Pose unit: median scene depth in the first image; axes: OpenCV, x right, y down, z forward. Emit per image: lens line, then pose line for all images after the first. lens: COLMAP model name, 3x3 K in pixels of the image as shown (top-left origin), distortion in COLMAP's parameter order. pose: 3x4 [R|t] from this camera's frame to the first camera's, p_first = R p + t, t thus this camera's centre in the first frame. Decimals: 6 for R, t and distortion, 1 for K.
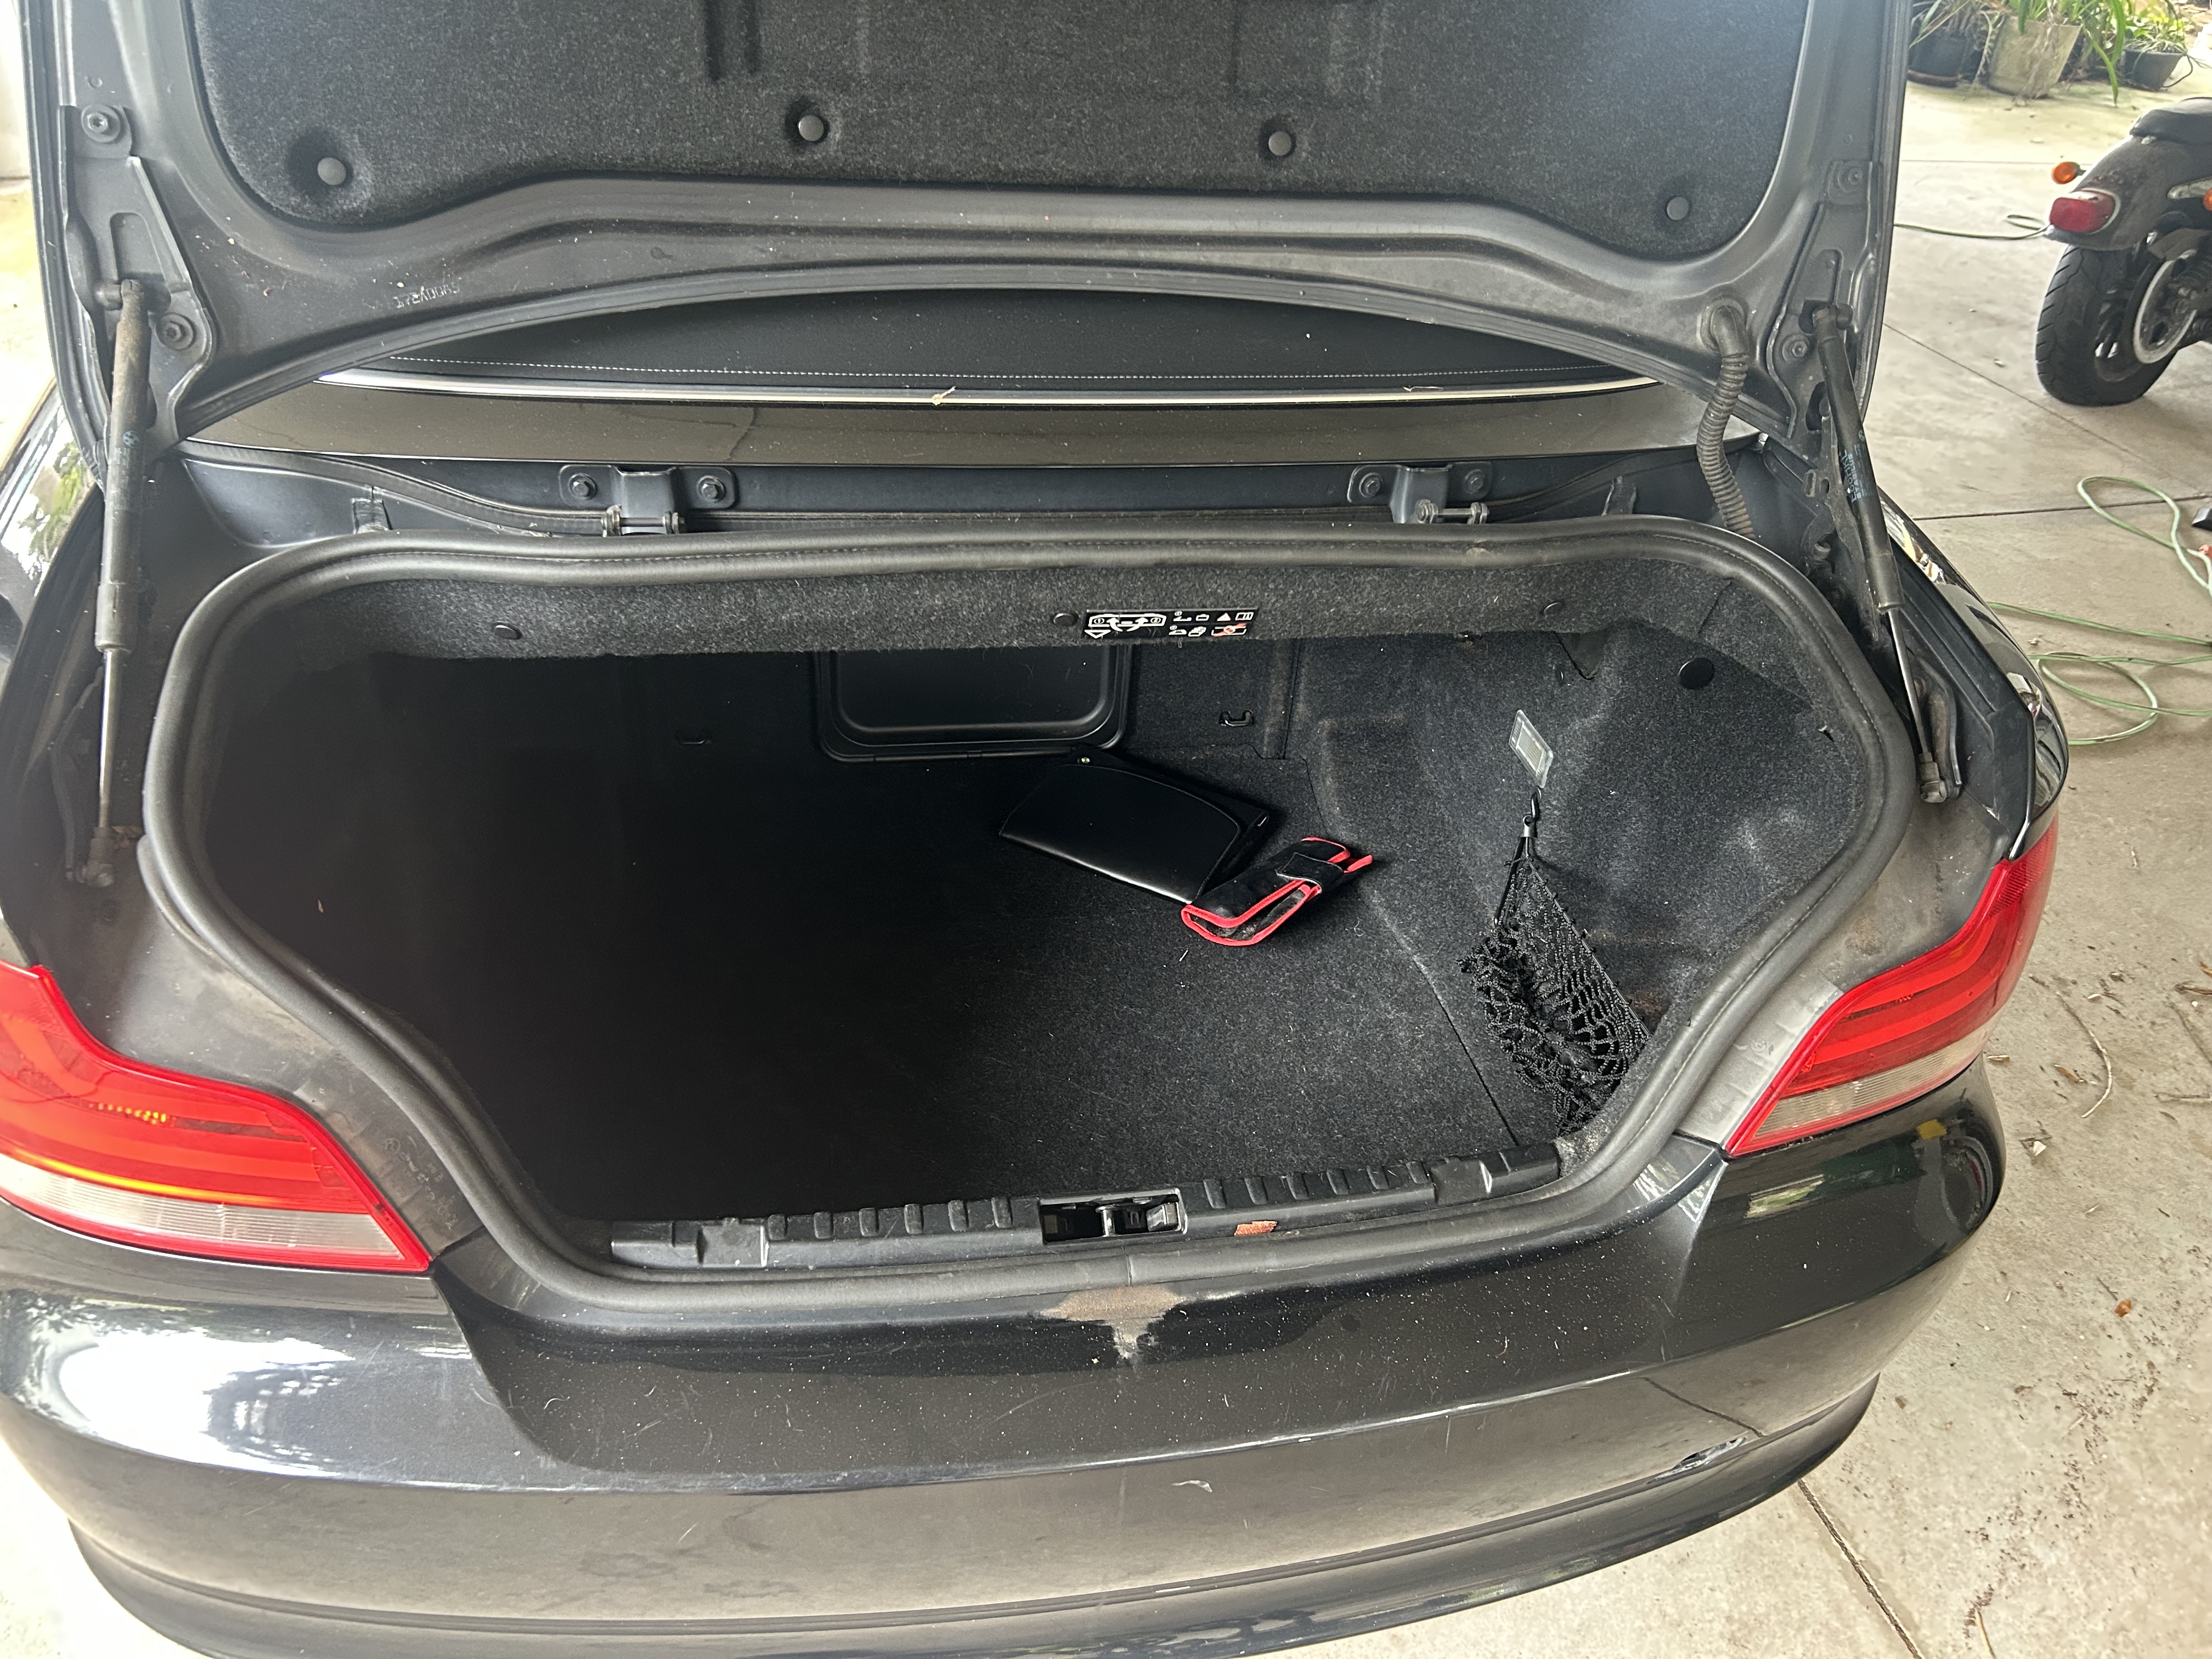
lens RADIAL K [[1618.1, 0, 1106.0], [0, 1618.1, 829.5], [0, 0, 1]] dist [0.041511, -0.047306]
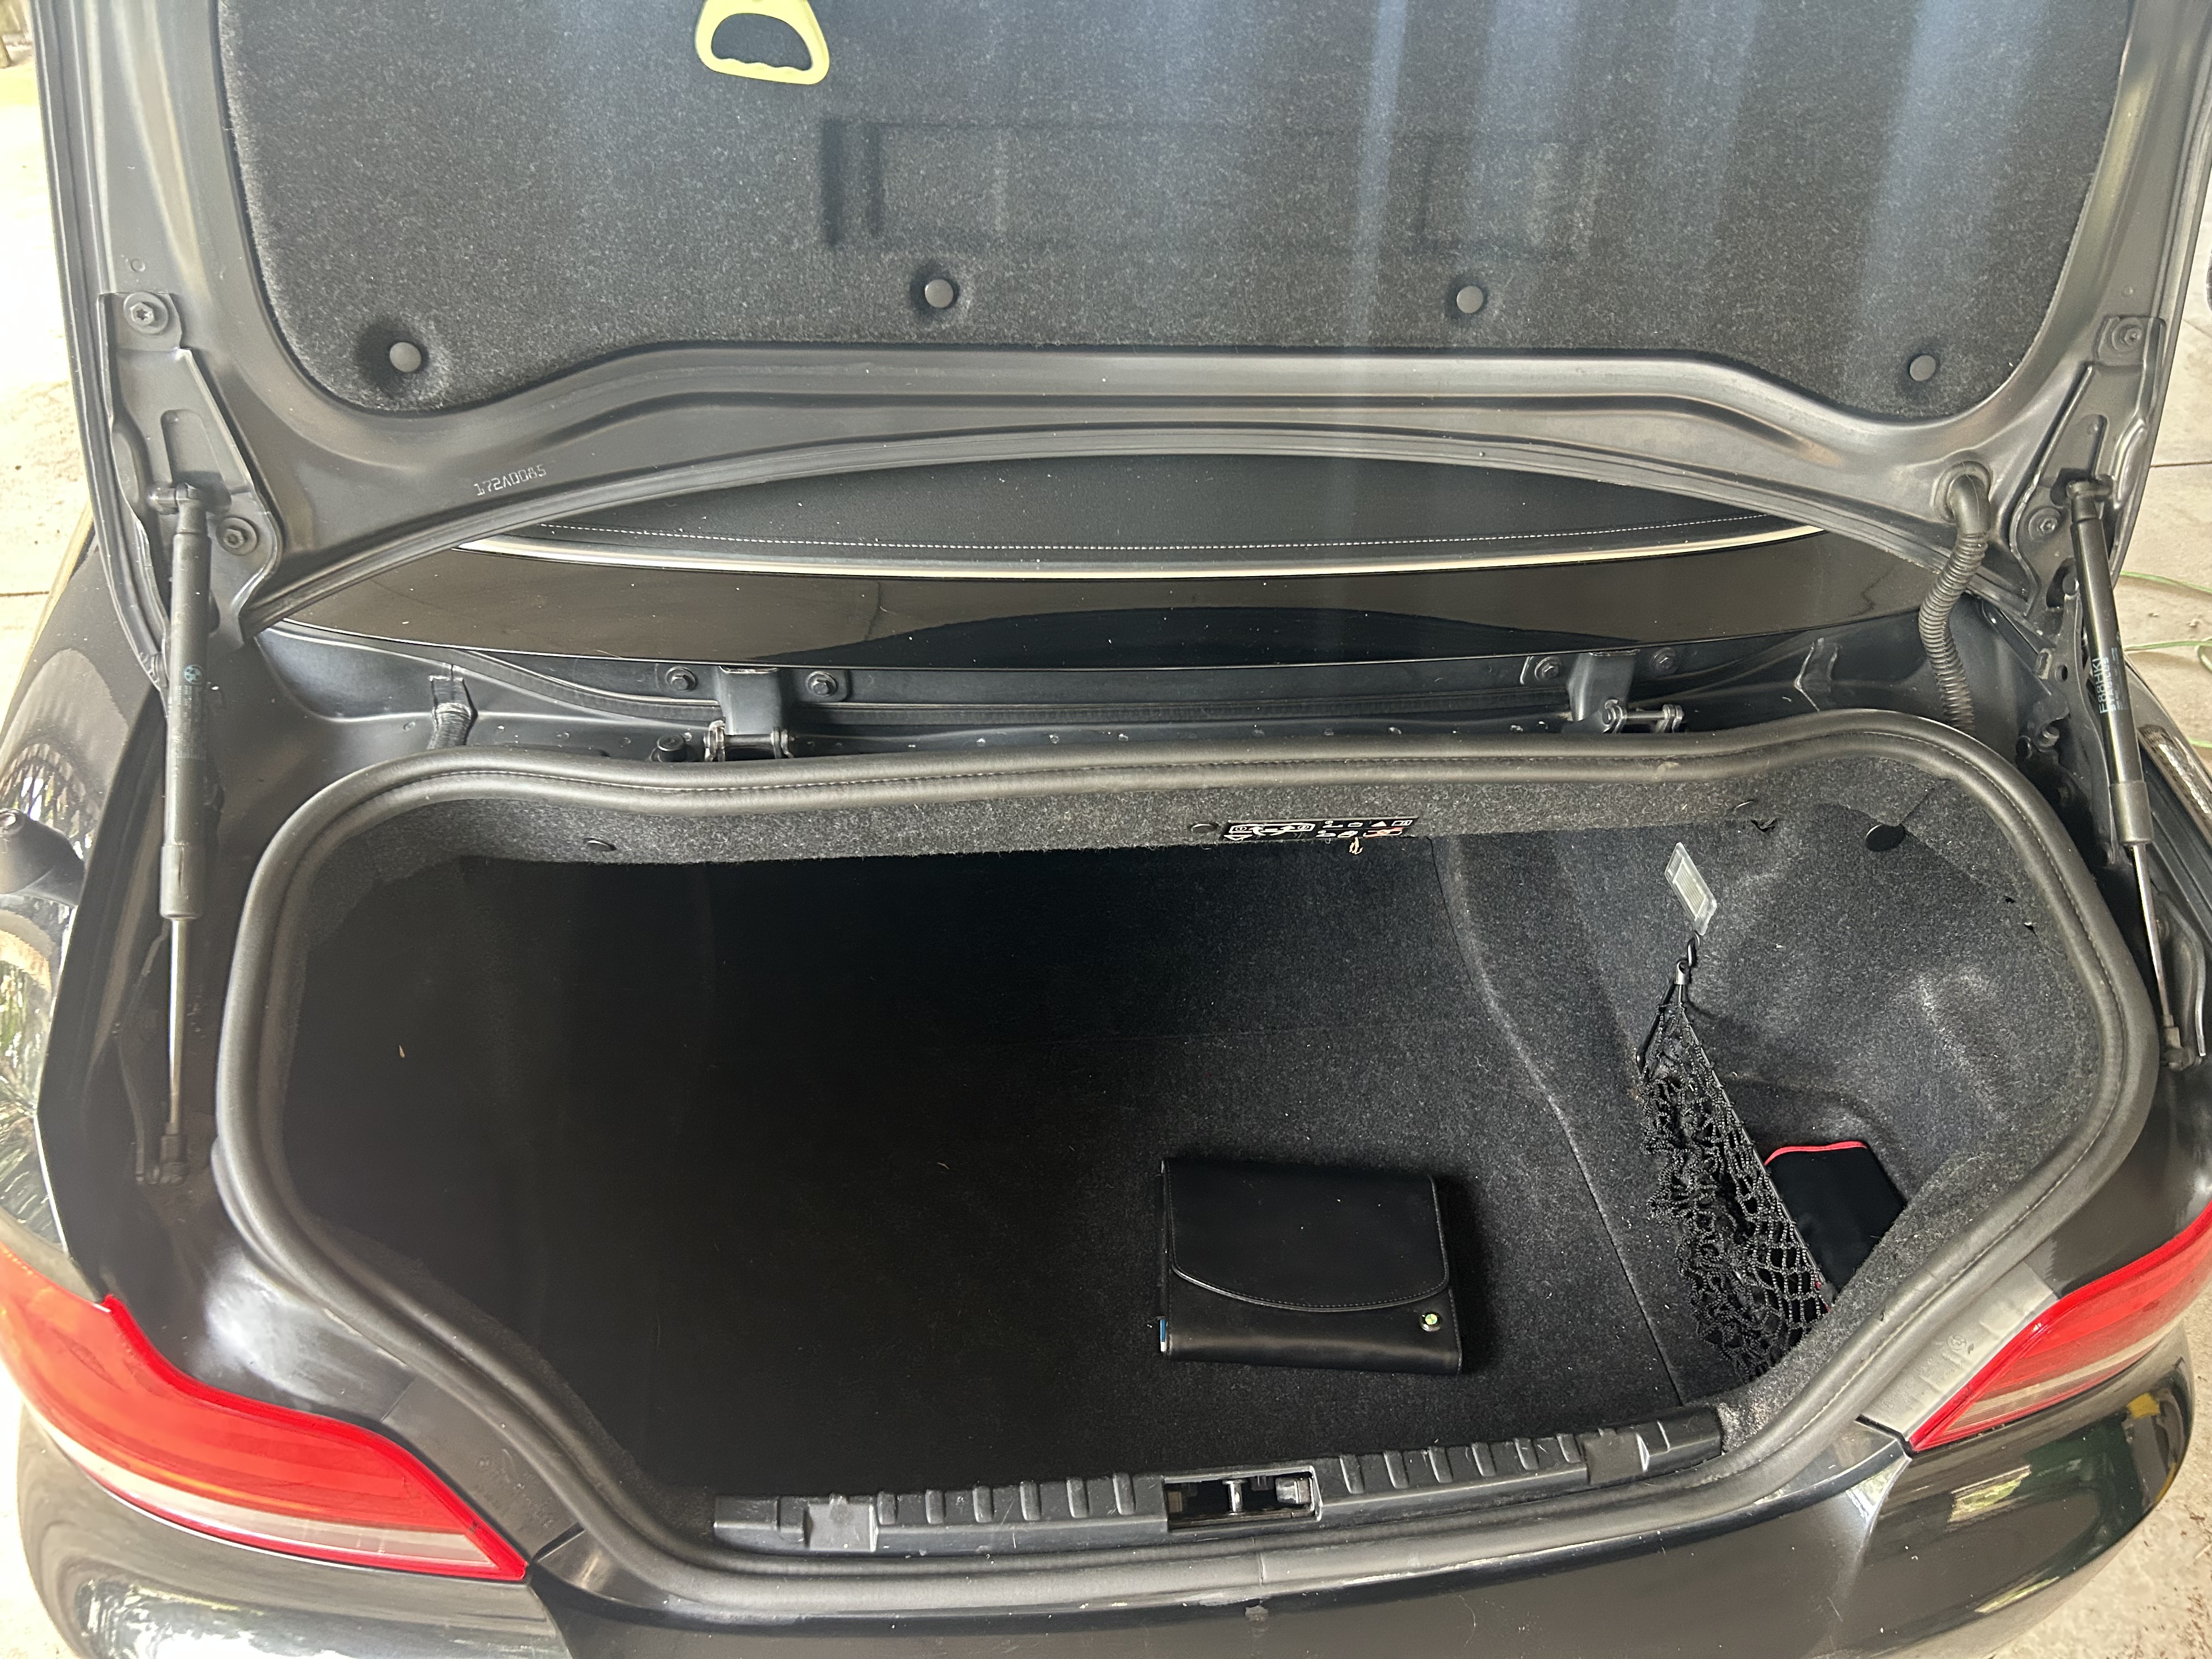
lens RADIAL K [[1618.1, 0, 1106.0], [0, 1618.1, 829.5], [0, 0, 1]] dist [0.041511, -0.047306]
pose [[0.998904, 0.029501, -0.036350, -0.049873], [-0.025698, 0.994557, 0.100971, -0.230678], [0.039131, -0.099926, 0.994225, 0.100007]]
